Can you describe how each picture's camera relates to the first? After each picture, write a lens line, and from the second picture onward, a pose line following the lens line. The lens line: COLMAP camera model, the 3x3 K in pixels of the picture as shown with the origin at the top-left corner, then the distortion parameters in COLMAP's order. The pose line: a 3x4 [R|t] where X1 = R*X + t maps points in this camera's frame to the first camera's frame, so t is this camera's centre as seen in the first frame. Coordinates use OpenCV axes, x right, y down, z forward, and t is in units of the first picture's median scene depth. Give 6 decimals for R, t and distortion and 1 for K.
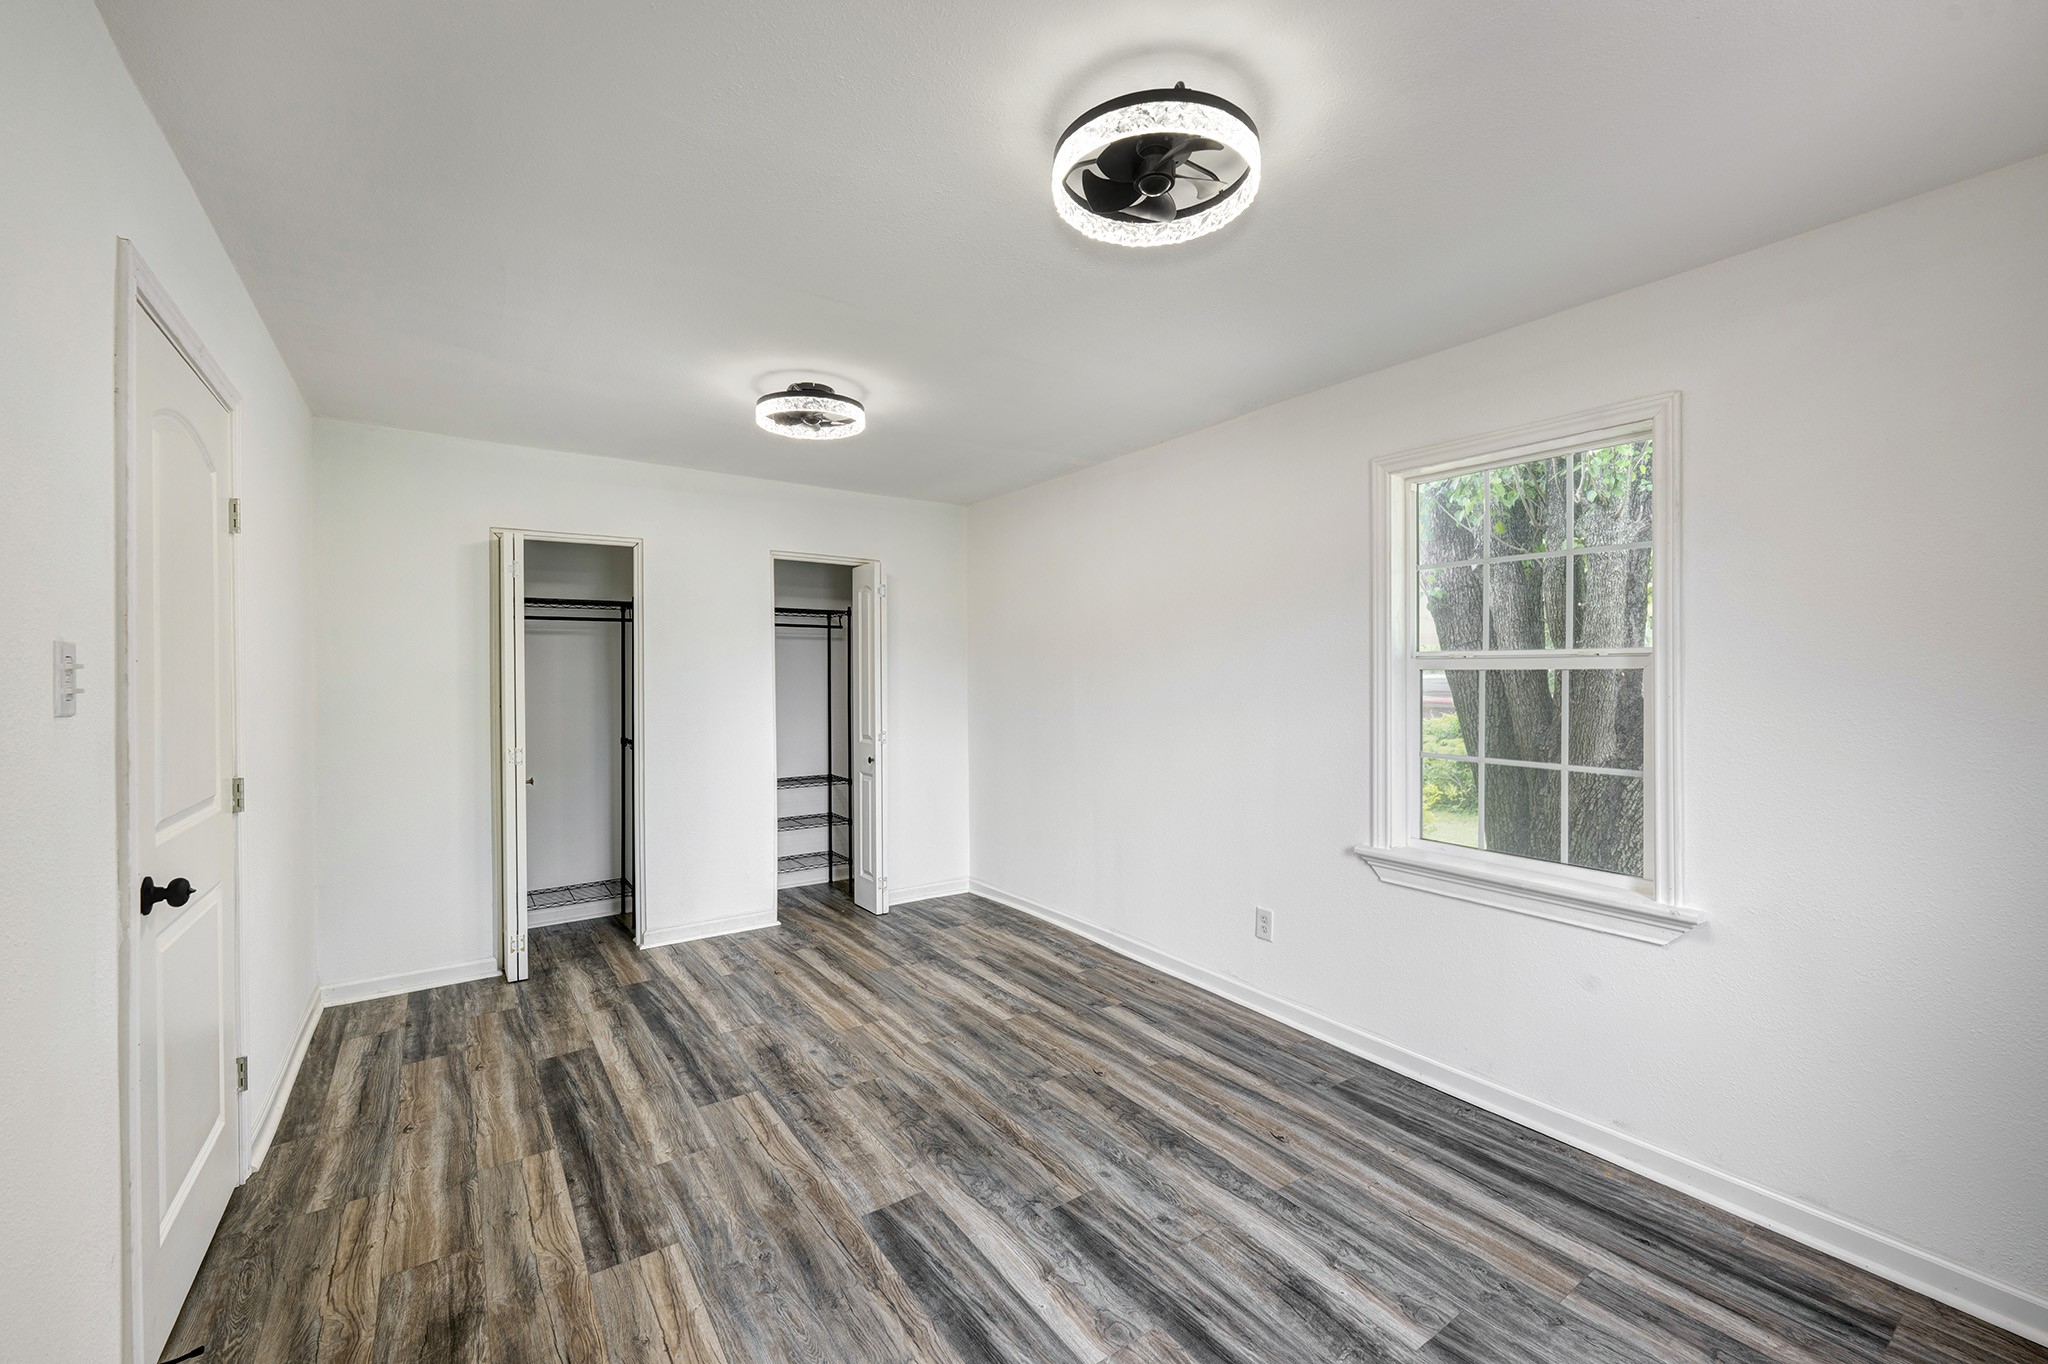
lens RADIAL K [[817.1, 0, 1024.3], [0, 817.1, 676.6], [0, 0, 1]] dist [-0.000524, 0.000200]
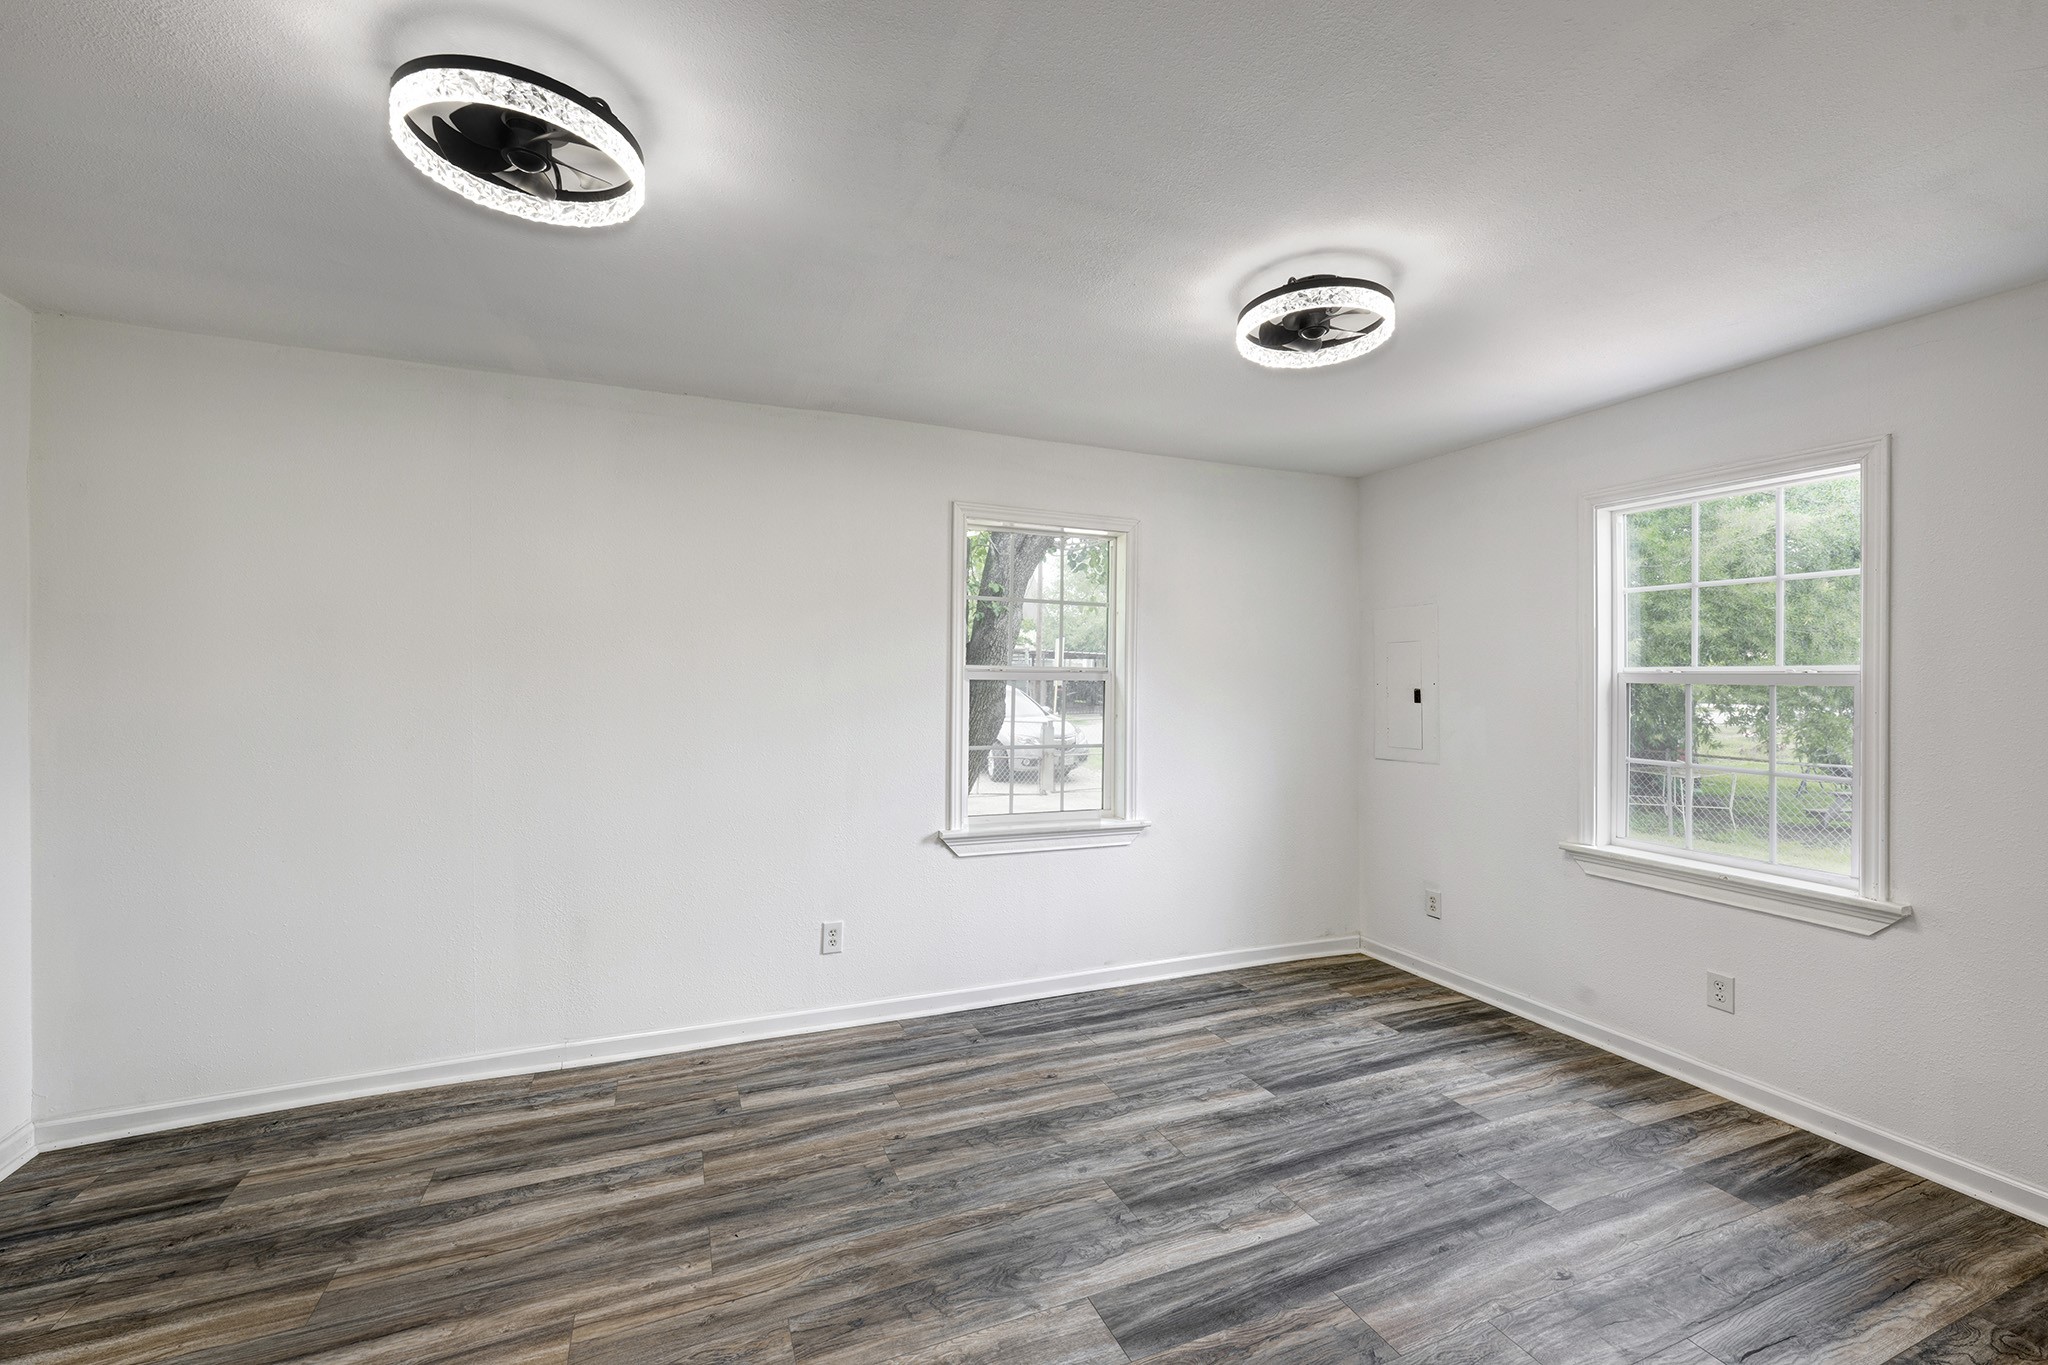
lens RADIAL K [[817.1, 0, 1025.7], [0, 817.1, 682.1], [0, 0, 1]] dist [-0.000524, 0.000200]
pose [[0.221078, -0.000551, 0.975256, -0.766873], [-0.004389, 0.999989, 0.001560, -0.008537], [-0.975246, -0.004625, 0.221073, 0.698358]]
